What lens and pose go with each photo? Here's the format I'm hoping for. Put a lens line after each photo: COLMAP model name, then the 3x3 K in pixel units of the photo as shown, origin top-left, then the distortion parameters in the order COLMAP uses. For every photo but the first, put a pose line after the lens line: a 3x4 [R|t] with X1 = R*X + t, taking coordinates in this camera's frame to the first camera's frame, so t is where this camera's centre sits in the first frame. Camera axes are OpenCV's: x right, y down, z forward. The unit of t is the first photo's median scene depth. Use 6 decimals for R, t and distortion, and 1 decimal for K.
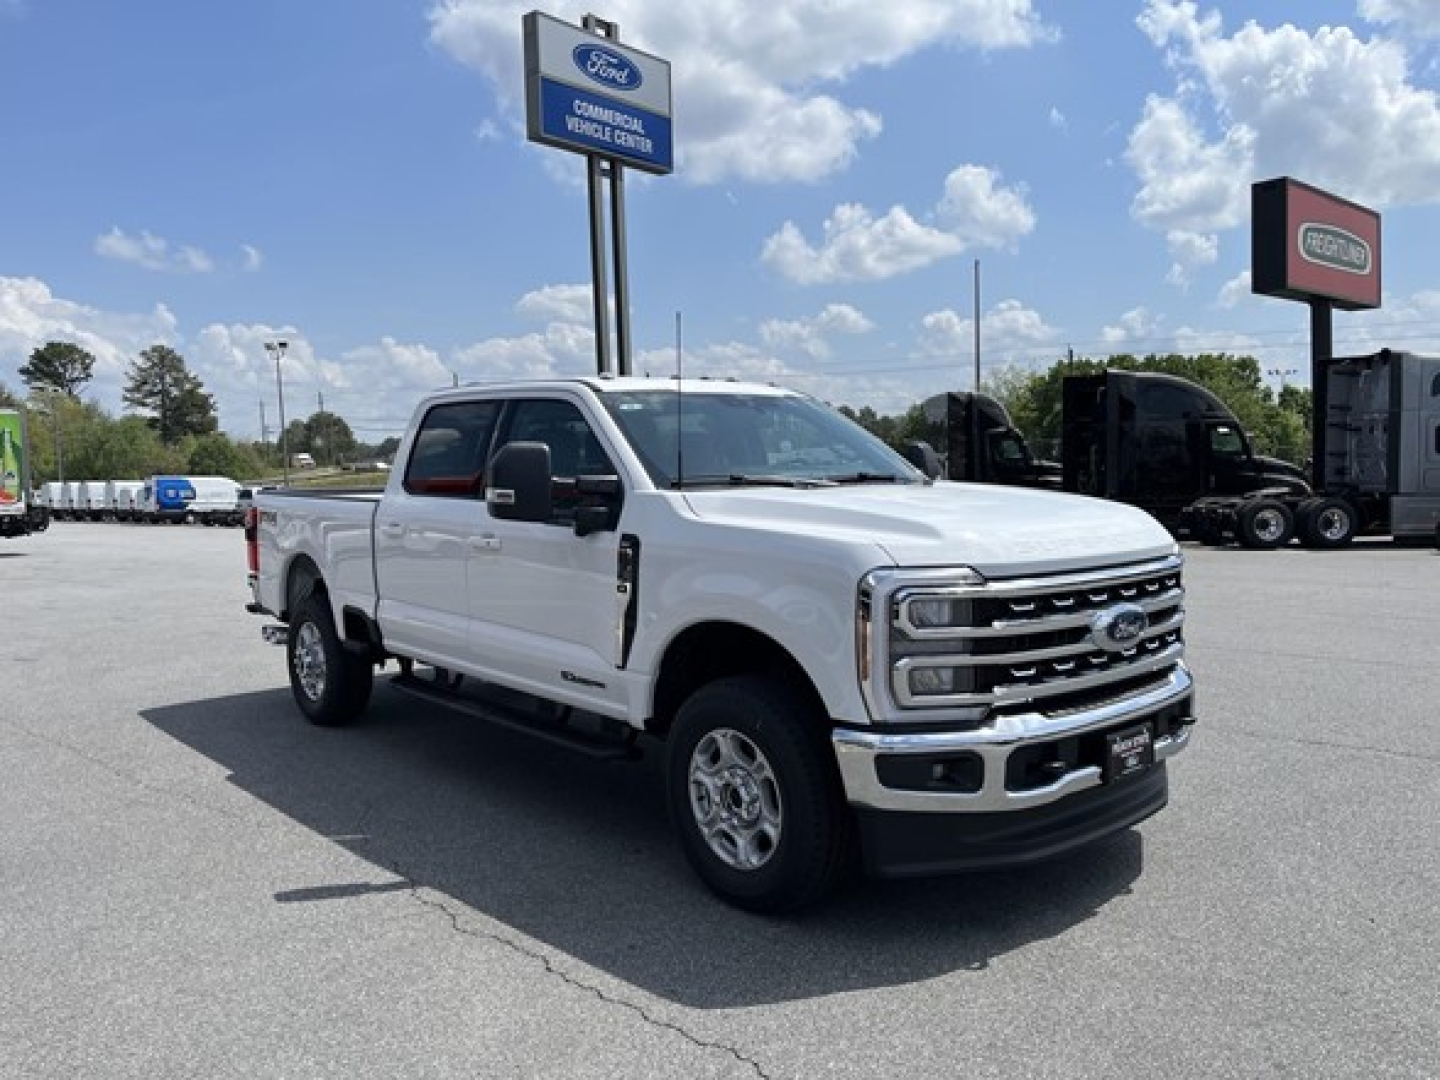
lens RADIAL K [[1072.2, 0, 720.0], [0, 1072.2, 540.0], [0, 0, 1]] dist [0.041365, -0.079950]
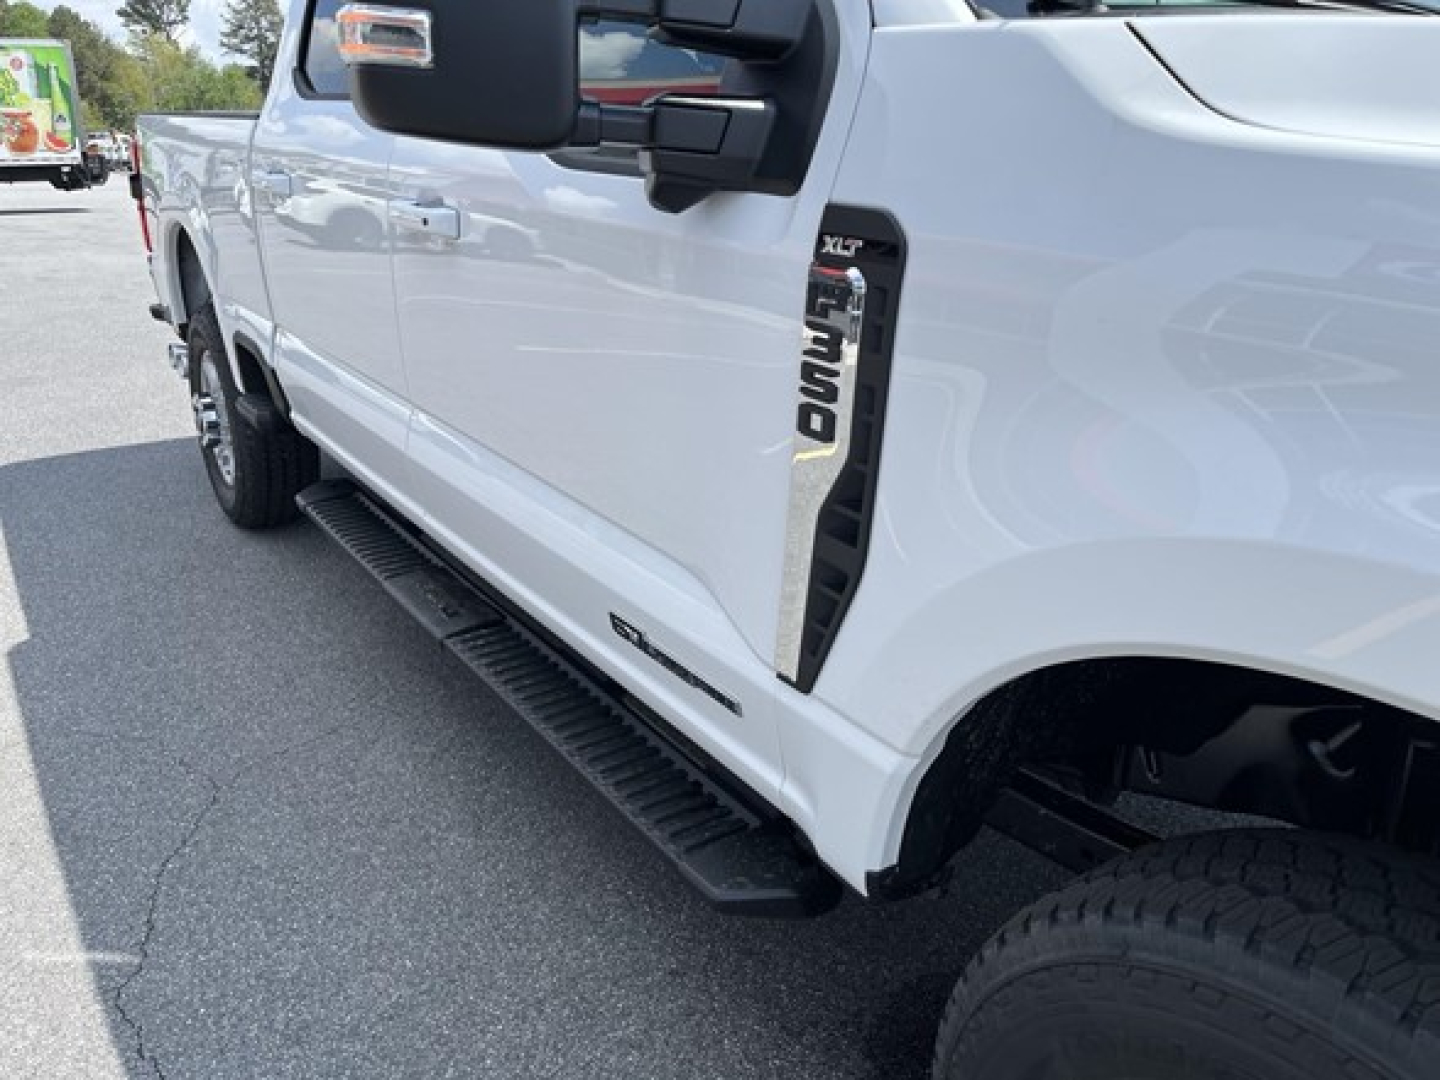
lens RADIAL K [[1072.2, 0, 720.0], [0, 1072.2, 540.0], [0, 0, 1]] dist [0.041365, -0.079950]
pose [[0.993991, 0.066184, -0.087190, -0.088581], [-0.038682, 0.957499, 0.285830, -0.001574], [0.102401, -0.280739, 0.954306, 0.724890]]
